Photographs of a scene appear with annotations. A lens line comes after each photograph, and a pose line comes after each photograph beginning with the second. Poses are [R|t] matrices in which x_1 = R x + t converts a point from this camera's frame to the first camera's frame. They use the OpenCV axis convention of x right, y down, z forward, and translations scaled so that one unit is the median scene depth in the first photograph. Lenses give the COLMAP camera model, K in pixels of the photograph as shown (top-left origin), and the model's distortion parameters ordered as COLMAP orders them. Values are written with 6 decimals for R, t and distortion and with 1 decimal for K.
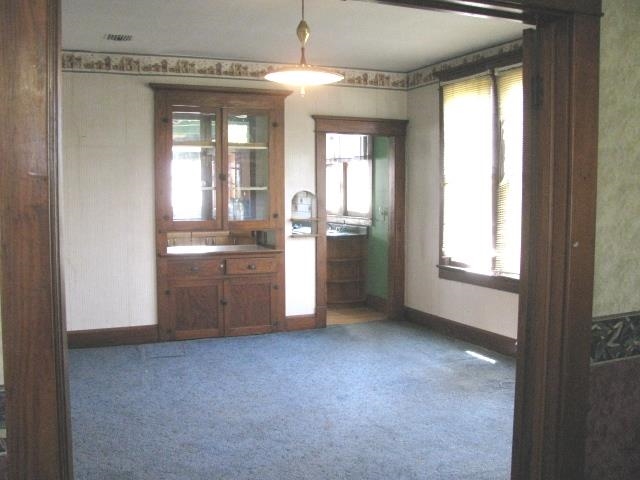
lens RADIAL K [[656.5, 0, 317.8], [0, 656.5, 226.9], [0, 0, 1]] dist [-0.219881, 0.255890]
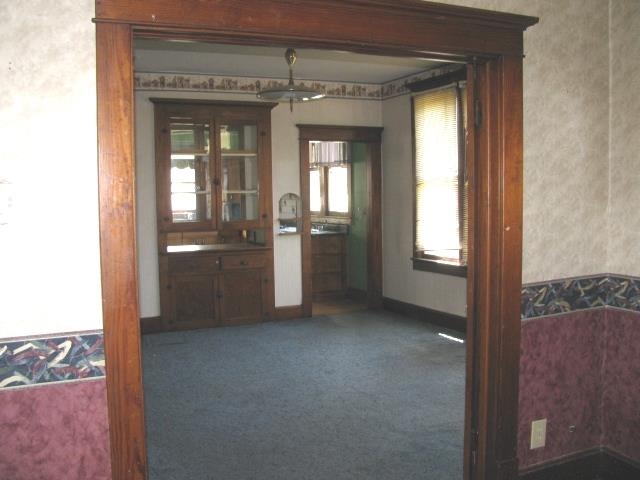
lens RADIAL K [[656.5, 0, 317.8], [0, 656.5, 226.9], [0, 0, 1]] dist [-0.219881, 0.255890]
pose [[0.999328, -0.017173, 0.032384, -0.011896], [0.017303, 0.999843, -0.003733, 0.007366], [-0.032315, 0.004291, 0.999469, -0.112772]]
